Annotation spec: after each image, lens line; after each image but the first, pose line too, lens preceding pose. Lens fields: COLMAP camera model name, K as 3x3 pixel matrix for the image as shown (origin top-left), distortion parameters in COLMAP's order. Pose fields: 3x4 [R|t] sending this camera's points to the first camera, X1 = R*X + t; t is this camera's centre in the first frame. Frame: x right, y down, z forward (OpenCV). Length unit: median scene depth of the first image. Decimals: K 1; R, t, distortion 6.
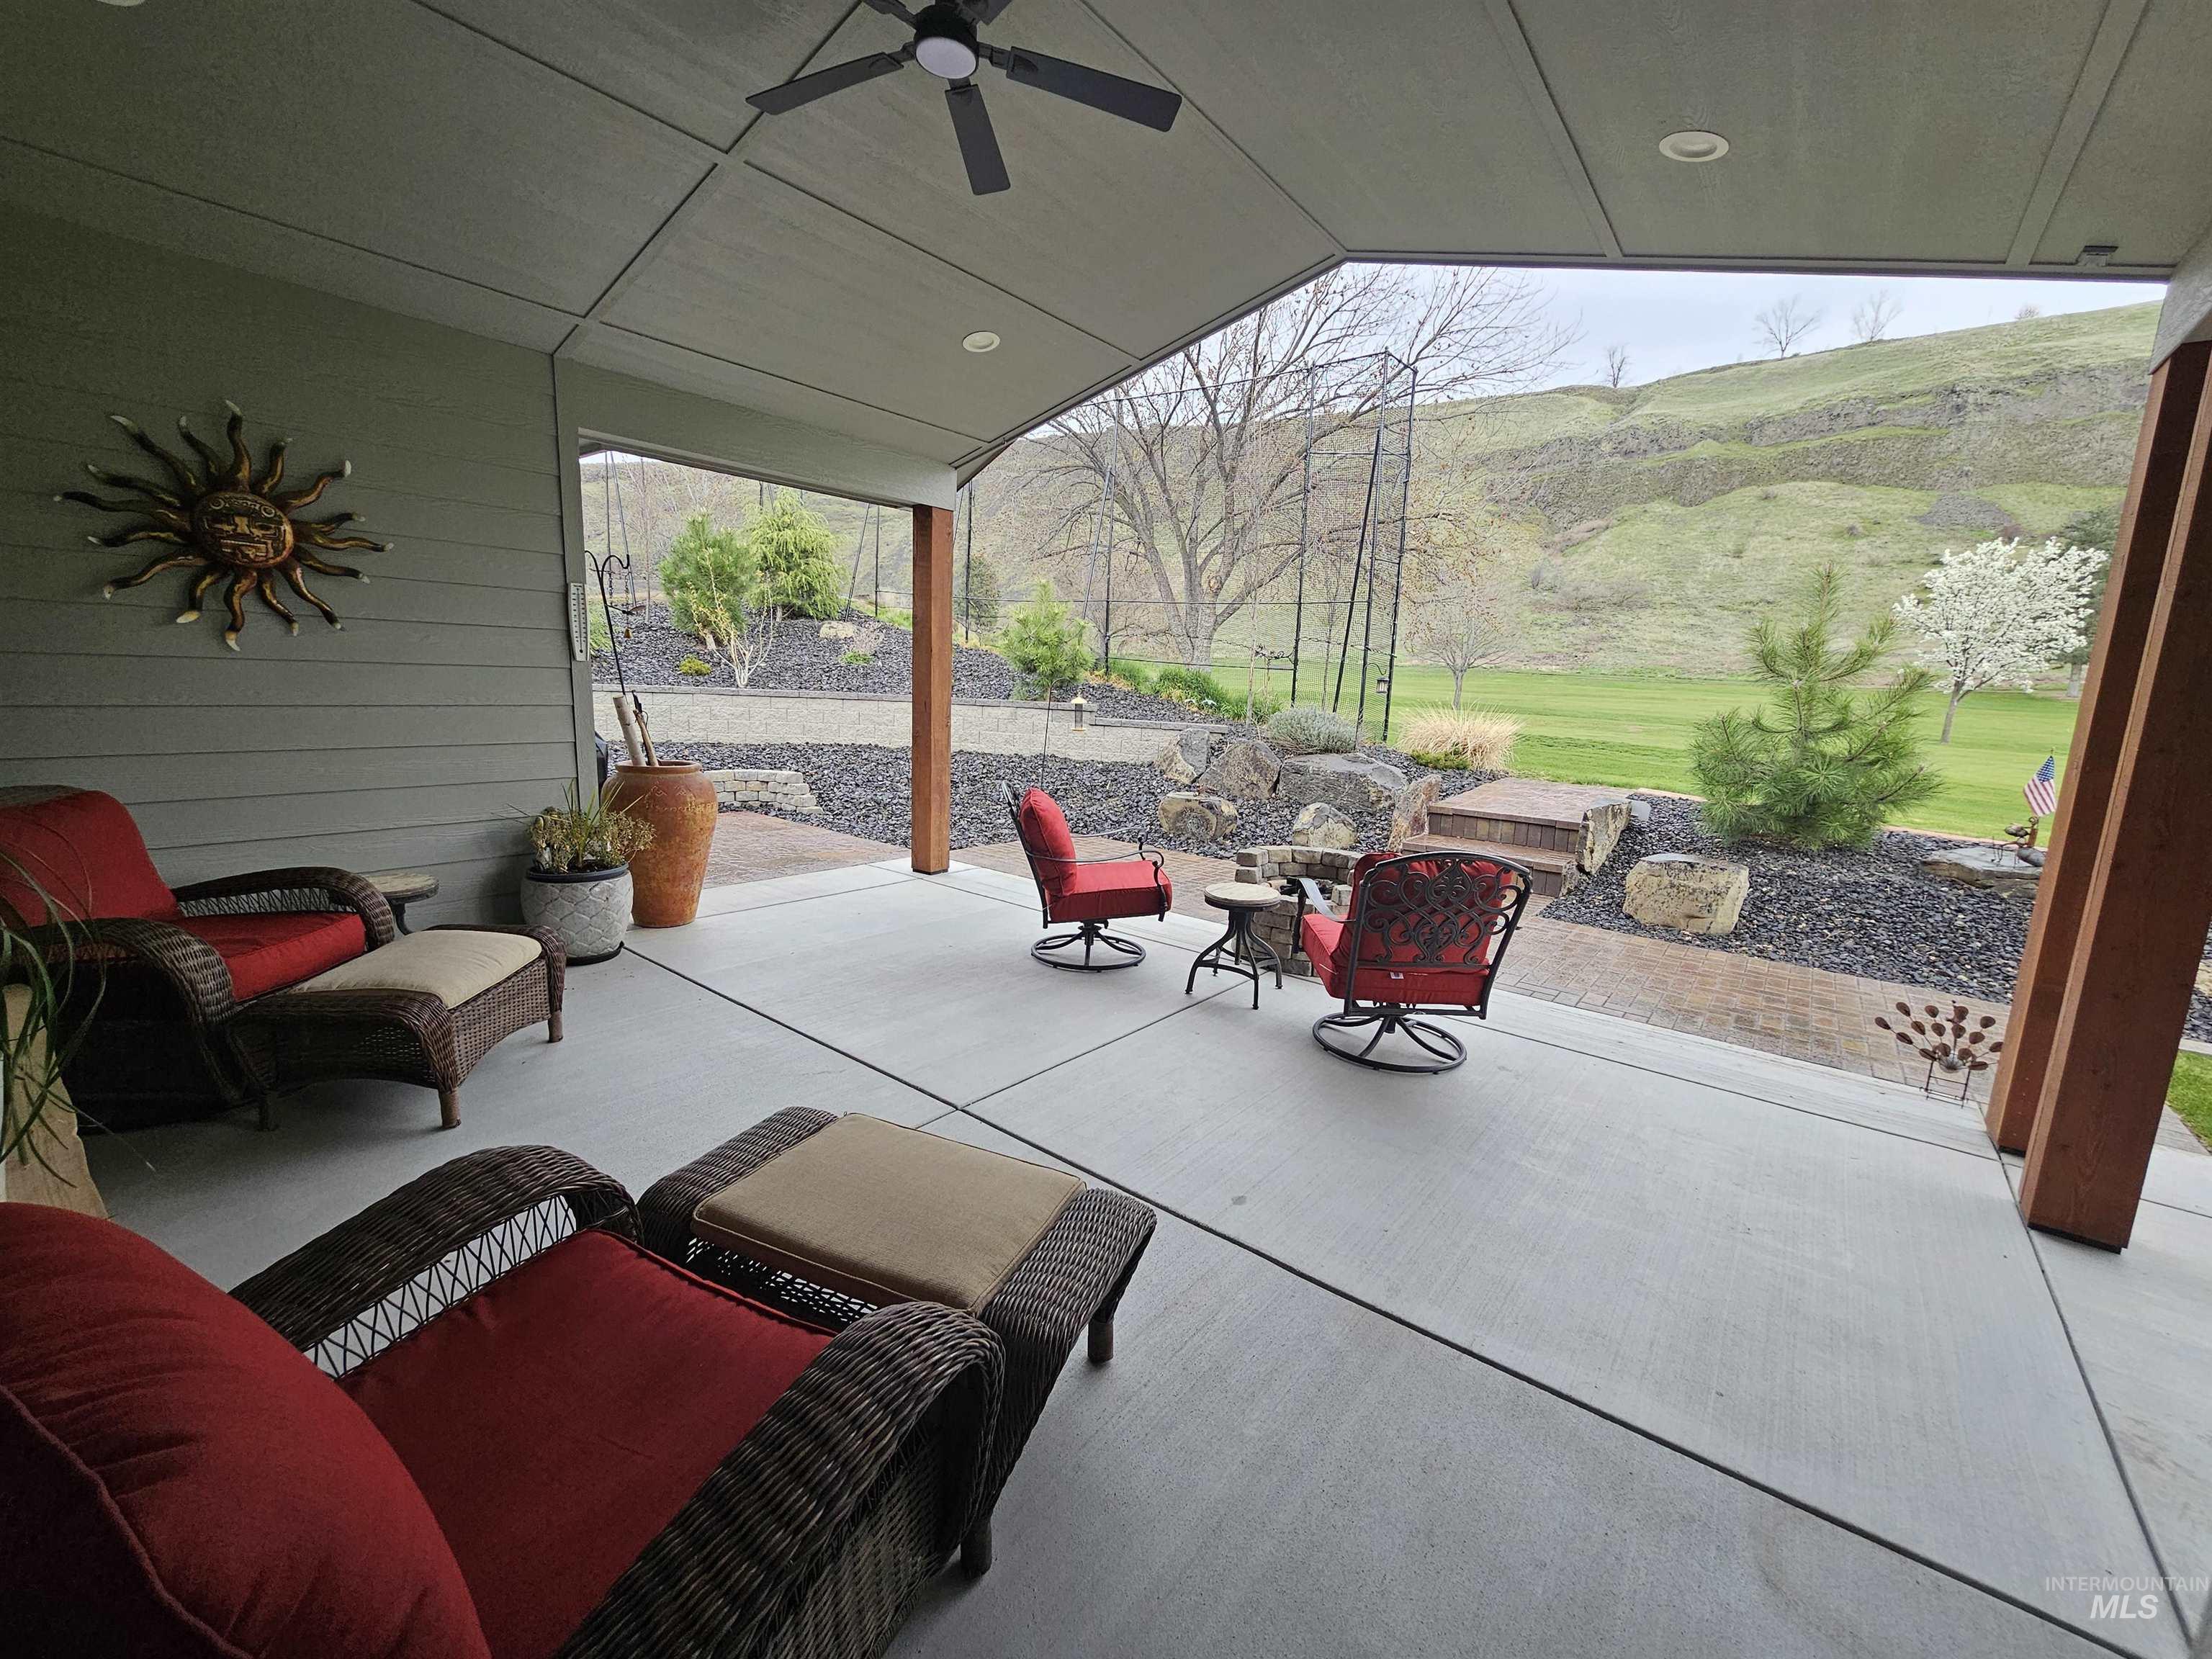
lens RADIAL K [[910.4, 0, 1106.0], [0, 910.4, 829.5], [0, 0, 1]] dist [0.000335, 0.000007]
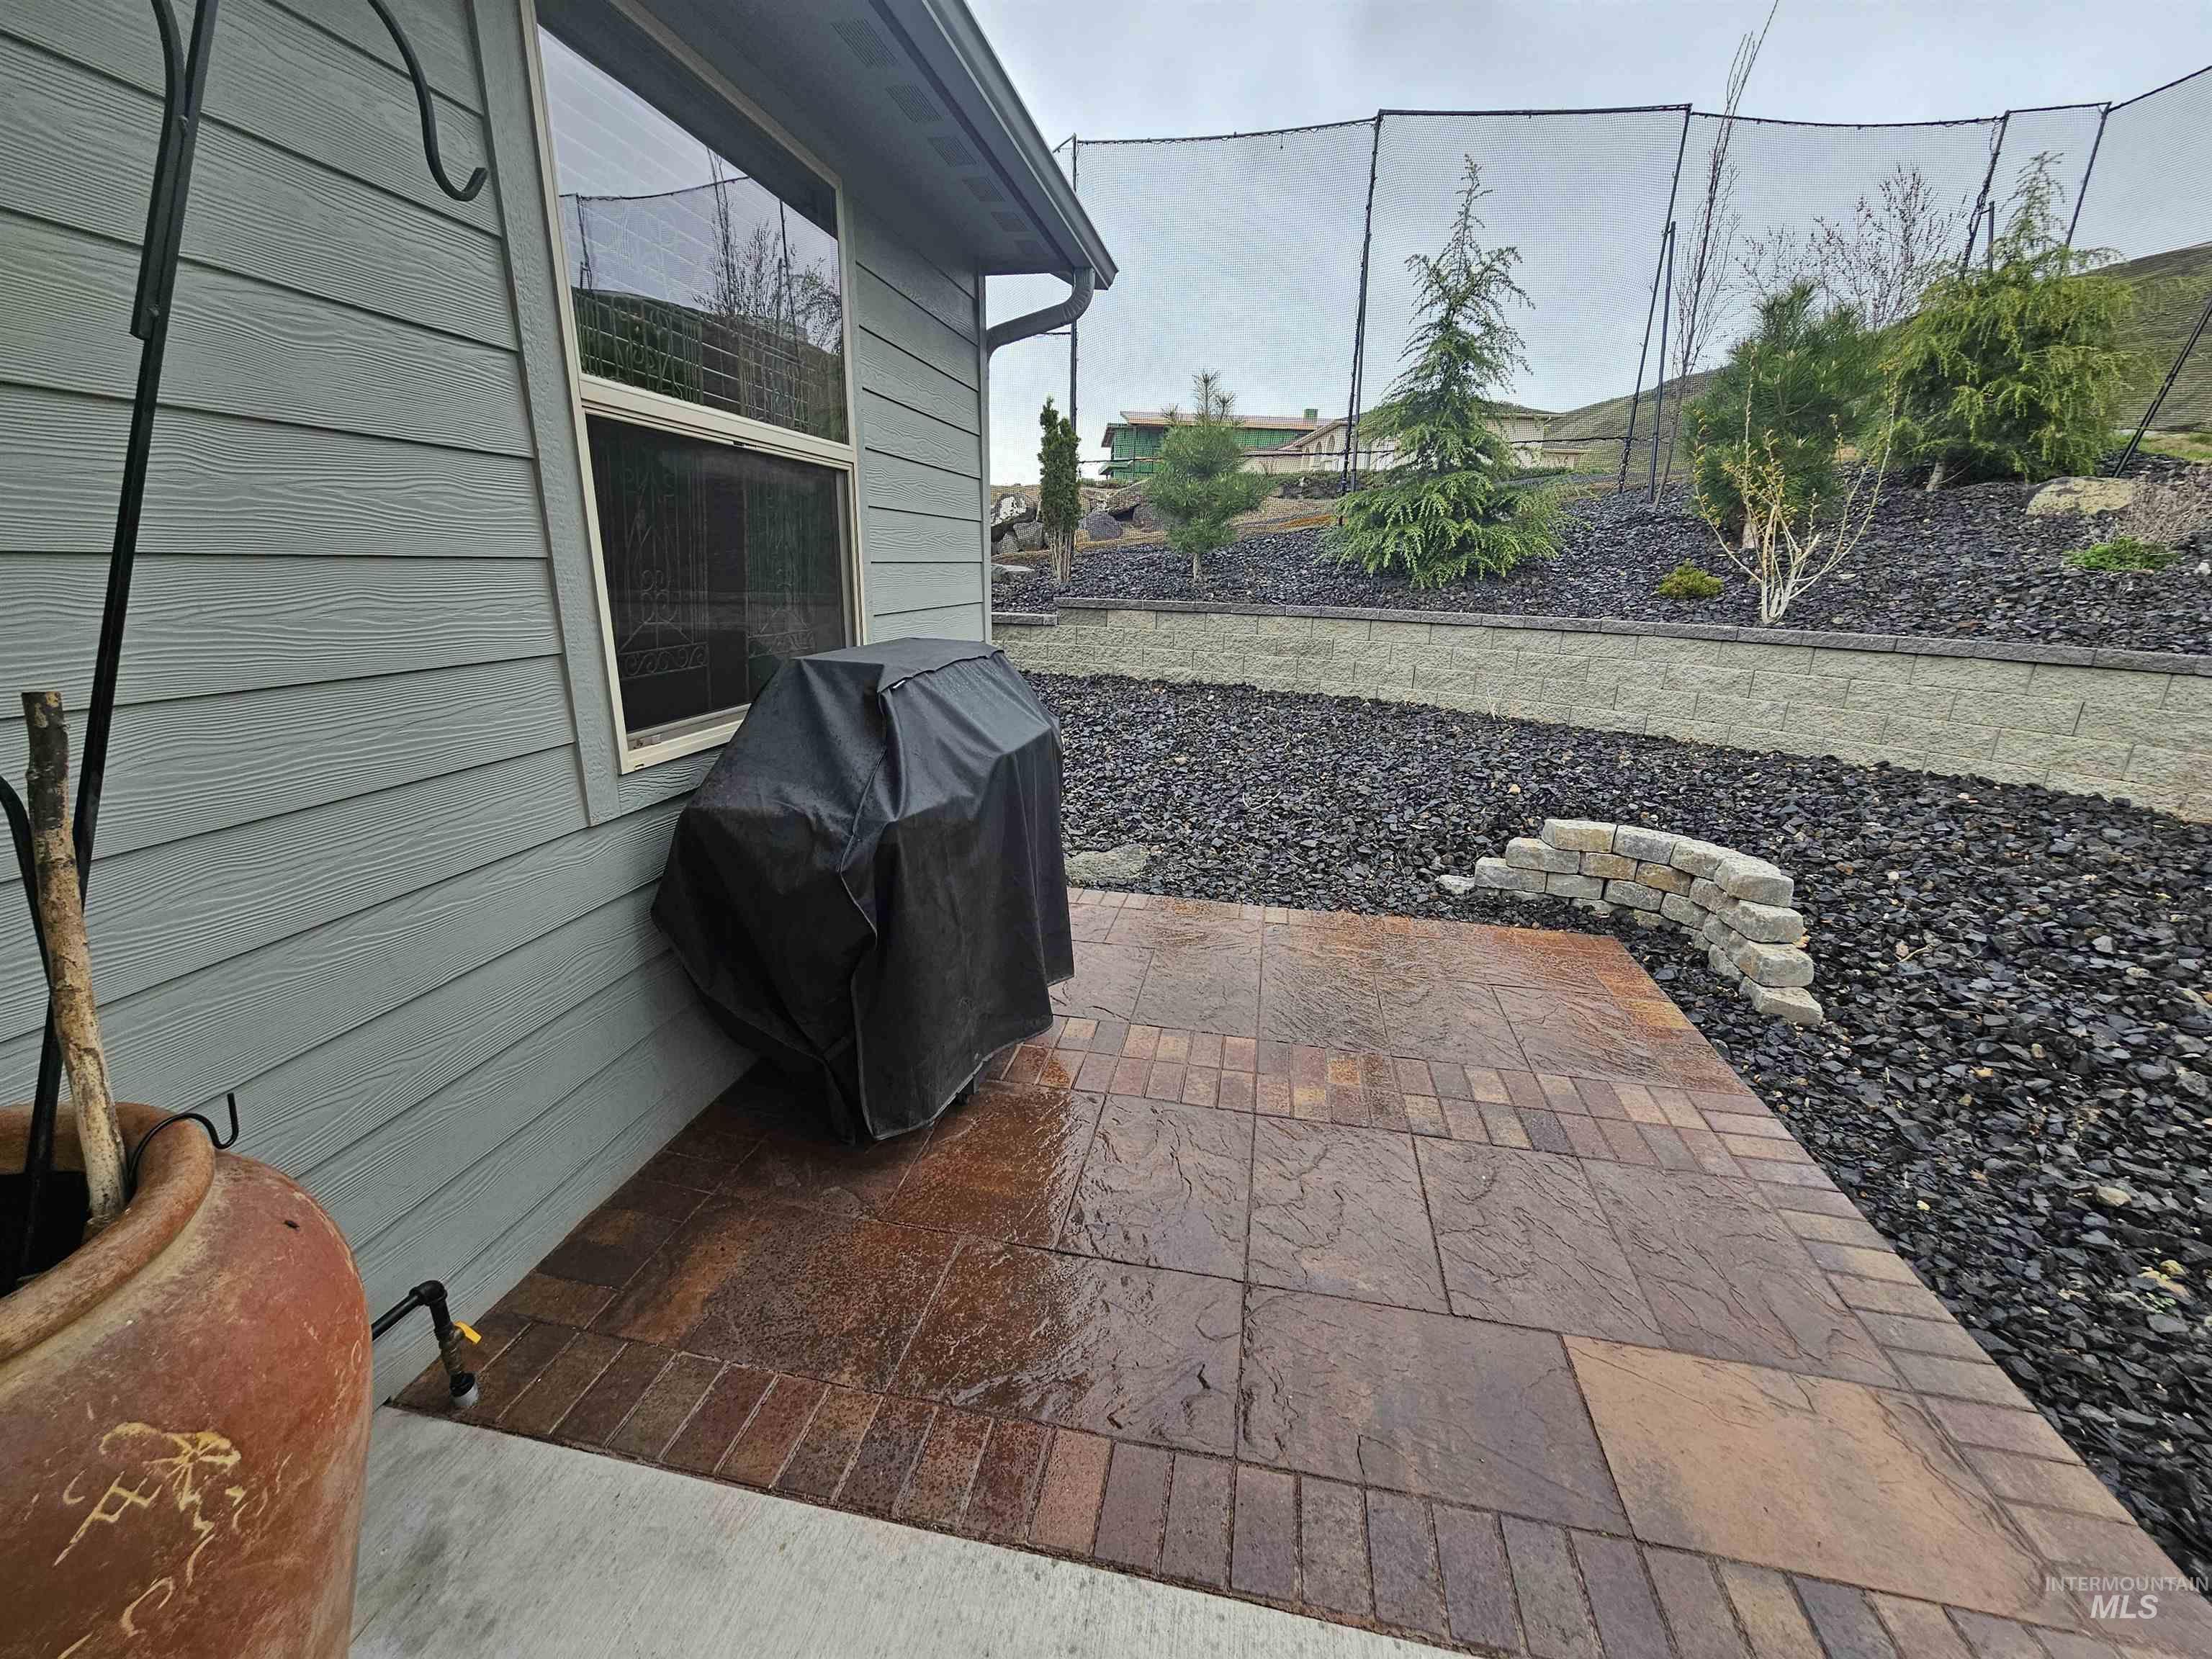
lens RADIAL K [[896.4, 0, 1110.5], [0, 896.4, 827.3], [0, 0, 1]] dist [0.000800, 0.000161]
pose [[0.465107, 0.219404, -0.857635, -0.134105], [-0.147255, 0.974478, 0.169437, -0.083978], [0.872921, 0.047485, 0.485544, 0.491271]]
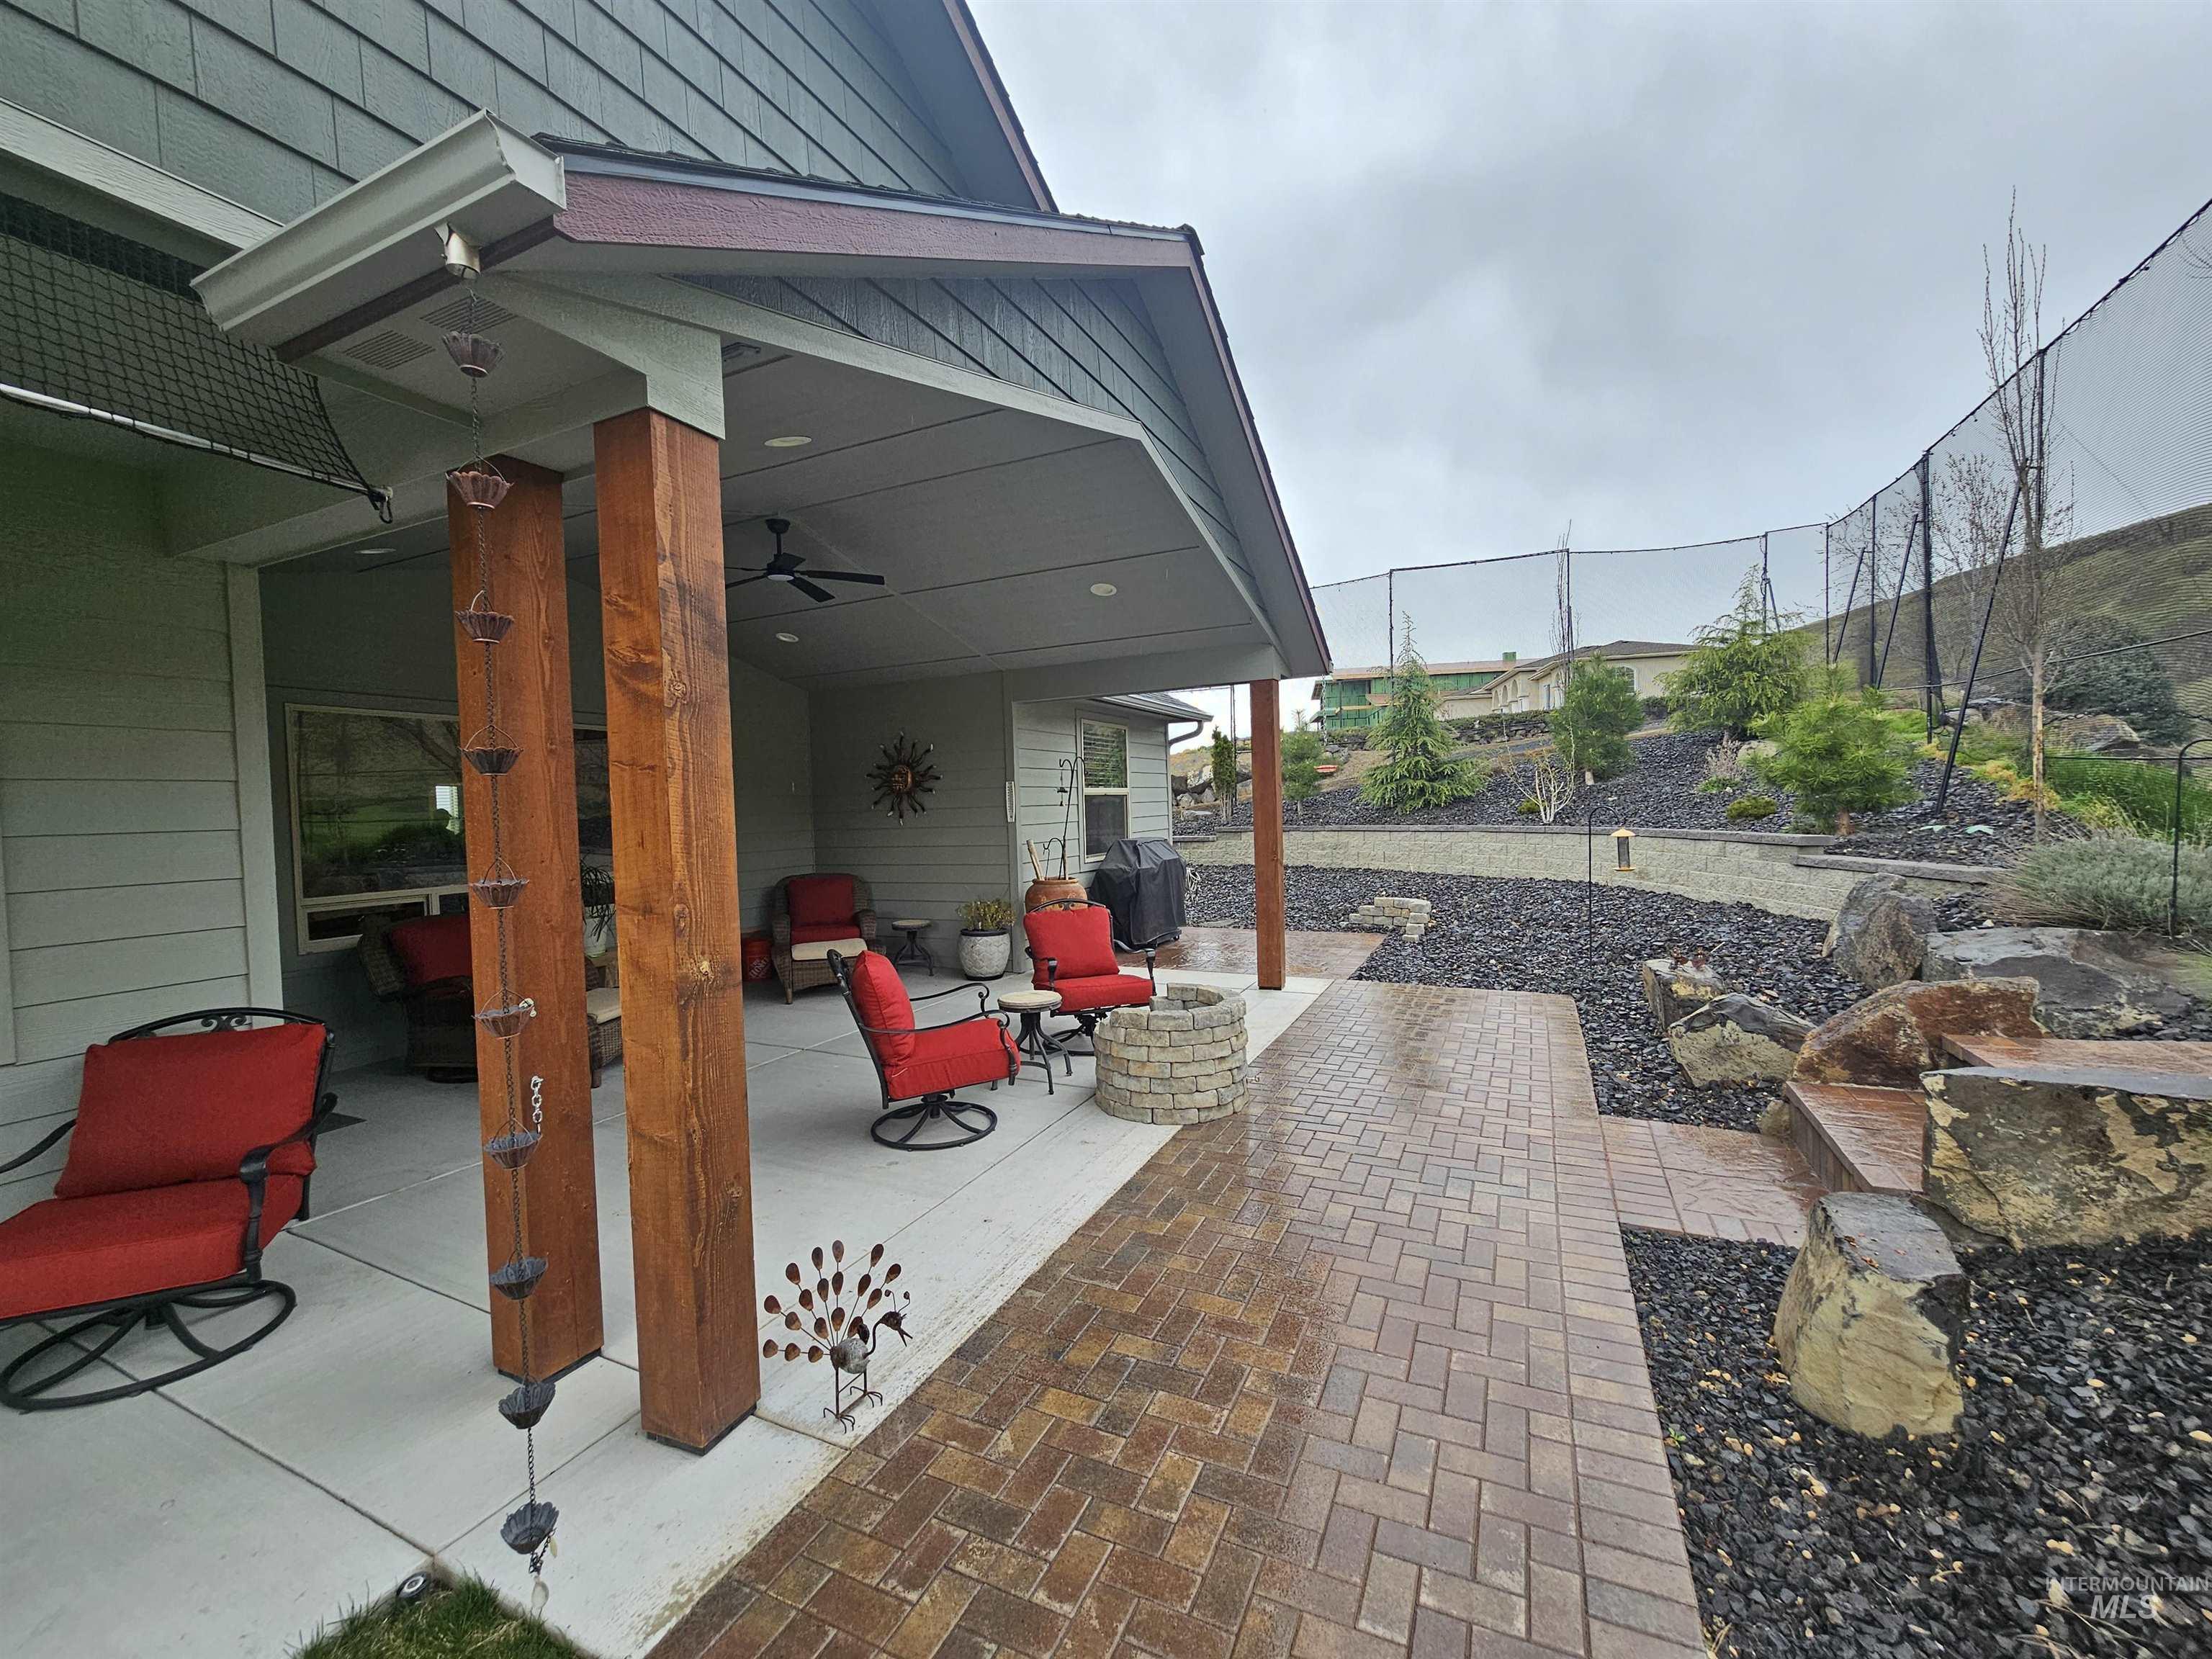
lens RADIAL K [[896.4, 0, 1110.5], [0, 896.4, 827.3], [0, 0, 1]] dist [0.000800, 0.000161]
pose [[0.233562, -0.022153, -0.972090, 0.519412], [-0.123470, 0.990972, -0.052250, -0.040641], [0.964471, 0.132227, 0.228718, 0.312404]]
